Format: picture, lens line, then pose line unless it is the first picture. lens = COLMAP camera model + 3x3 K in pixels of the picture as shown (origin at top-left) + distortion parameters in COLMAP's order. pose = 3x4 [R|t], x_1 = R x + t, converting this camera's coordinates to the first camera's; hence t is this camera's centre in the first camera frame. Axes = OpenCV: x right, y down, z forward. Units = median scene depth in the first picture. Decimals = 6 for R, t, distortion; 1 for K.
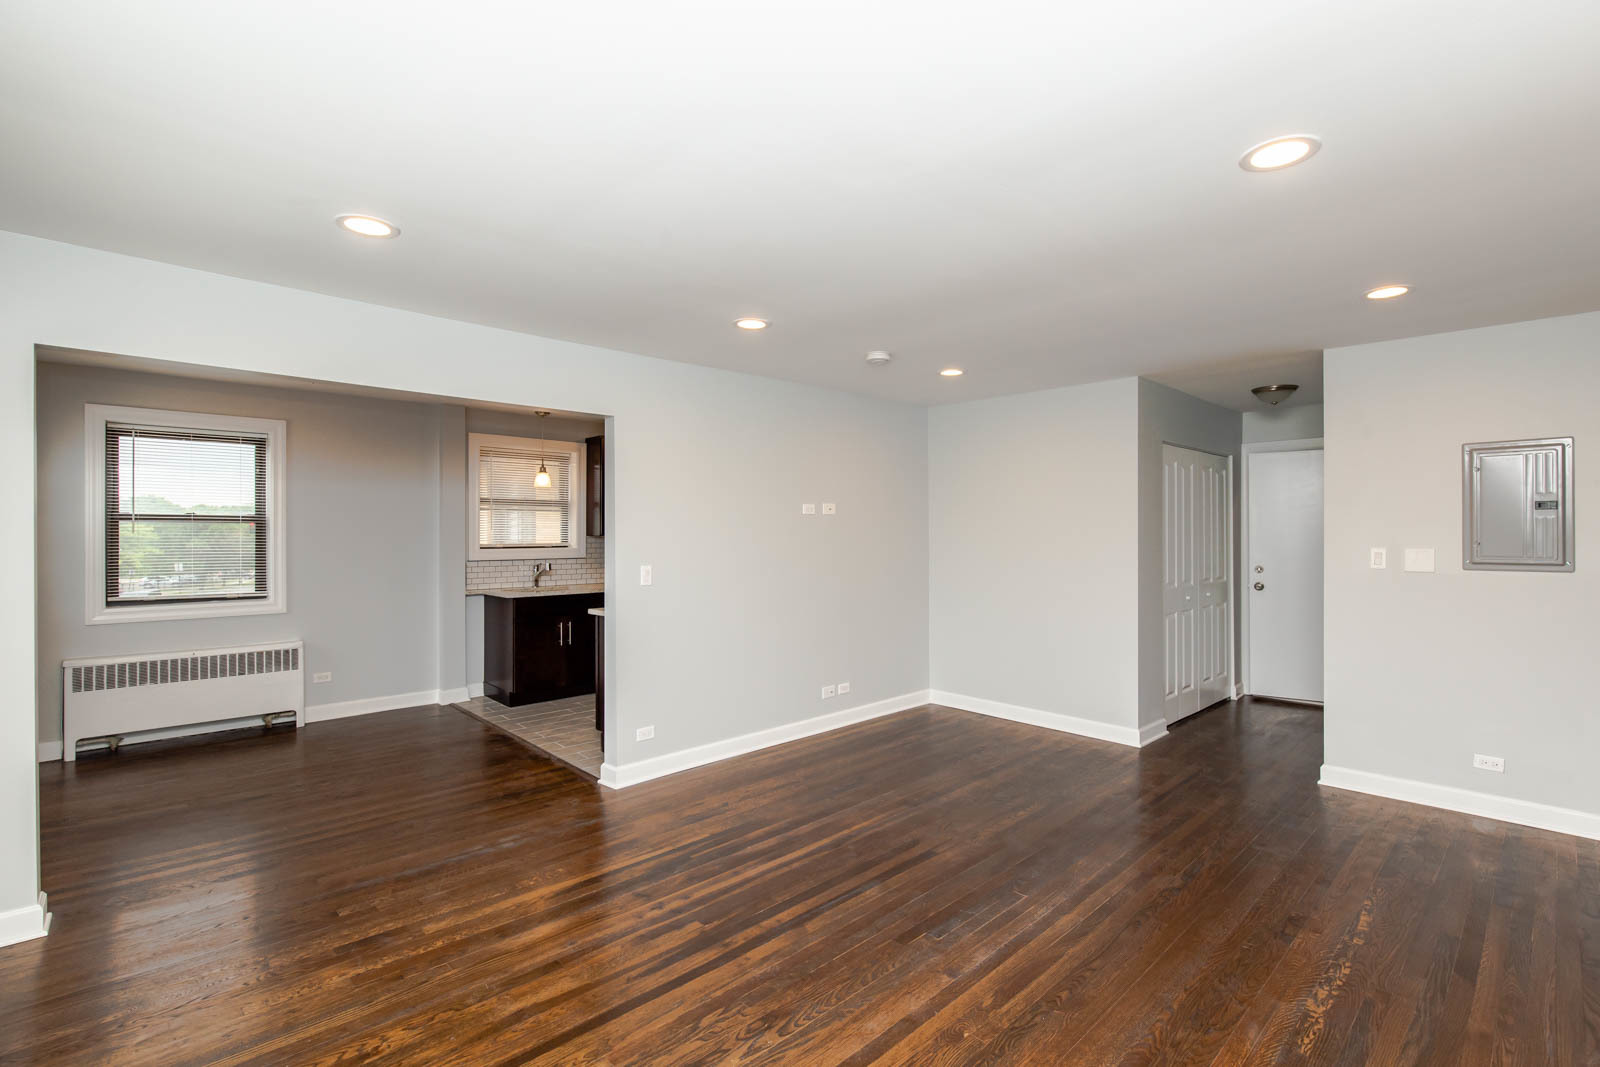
lens RADIAL K [[728.6, 0, 798.8], [0, 728.6, 533.4], [0, 0, 1]] dist [-0.003103, -0.000231]
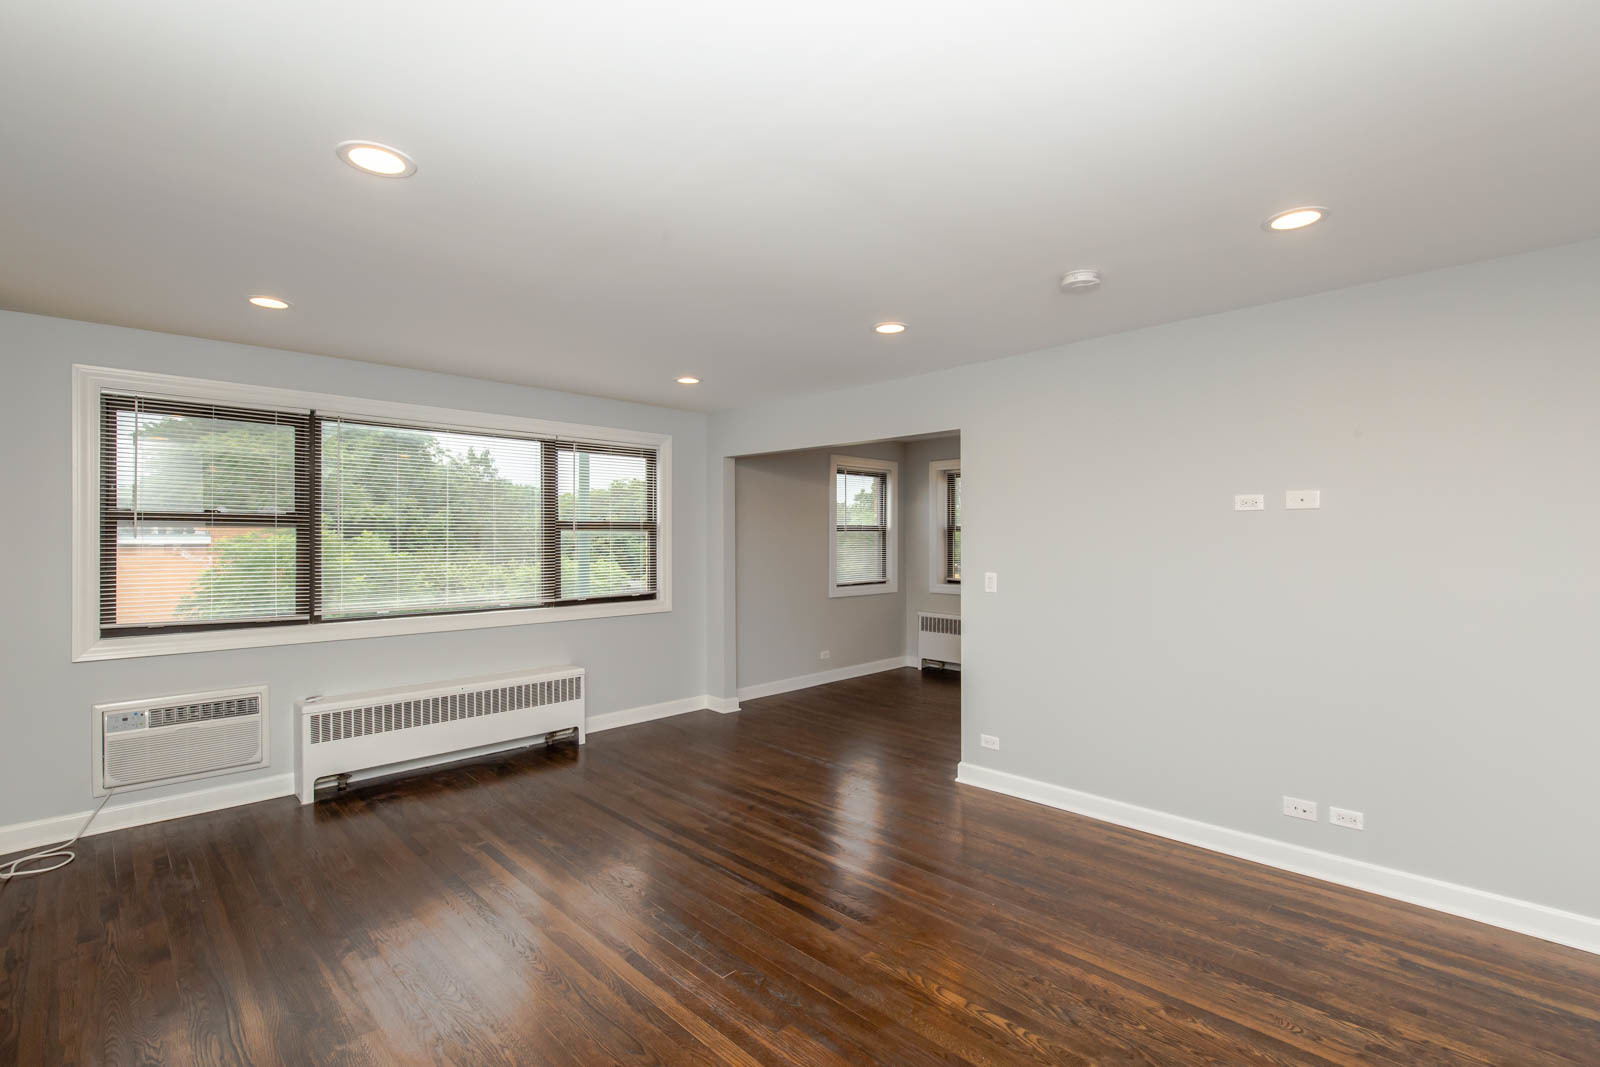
lens RADIAL K [[728.6, 0, 798.8], [0, 728.6, 533.4], [0, 0, 1]] dist [-0.003103, -0.000231]
pose [[0.020114, -0.005659, -0.999782, 1.006426], [0.000949, 0.999984, -0.005641, -0.003944], [0.999797, -0.000835, 0.020119, 0.938040]]
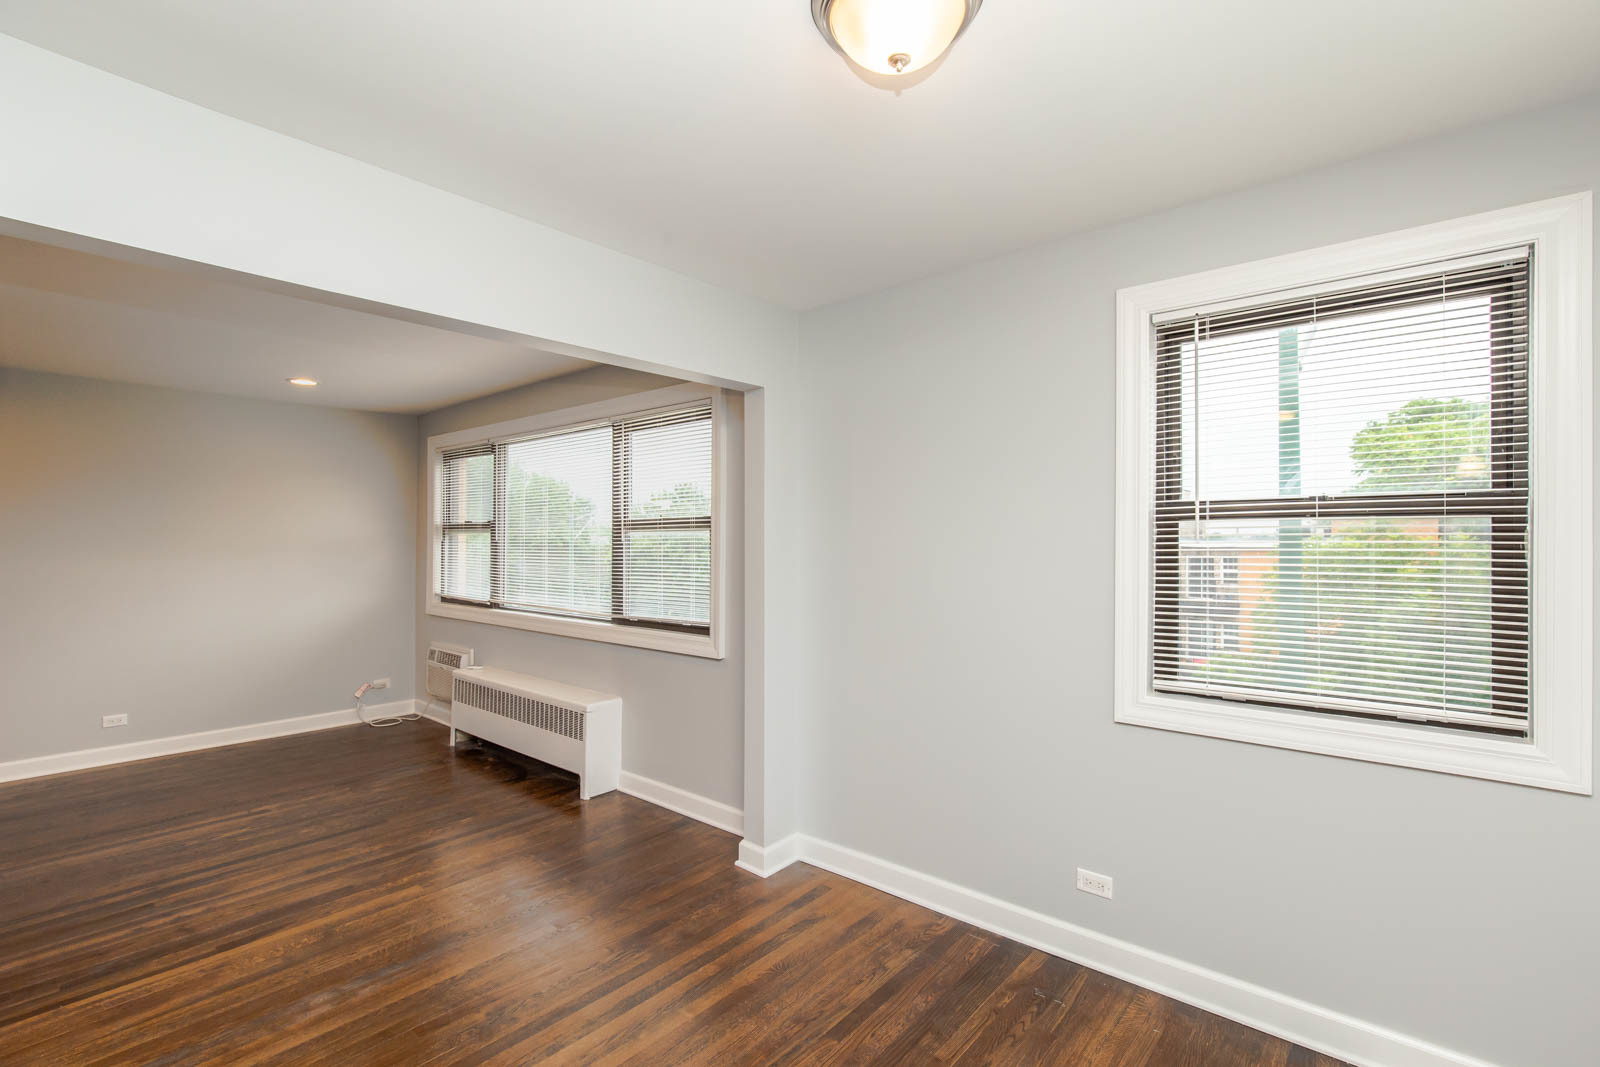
lens RADIAL K [[751.8, 0, 803.3], [0, 751.8, 530.0], [0, 0, 1]] dist [-0.002896, -0.000300]
pose [[-0.996084, 0.001749, -0.088397, -0.813049], [0.001700, 0.999998, 0.000630, -0.013911], [0.088398, 0.000477, -0.996085, 1.791940]]
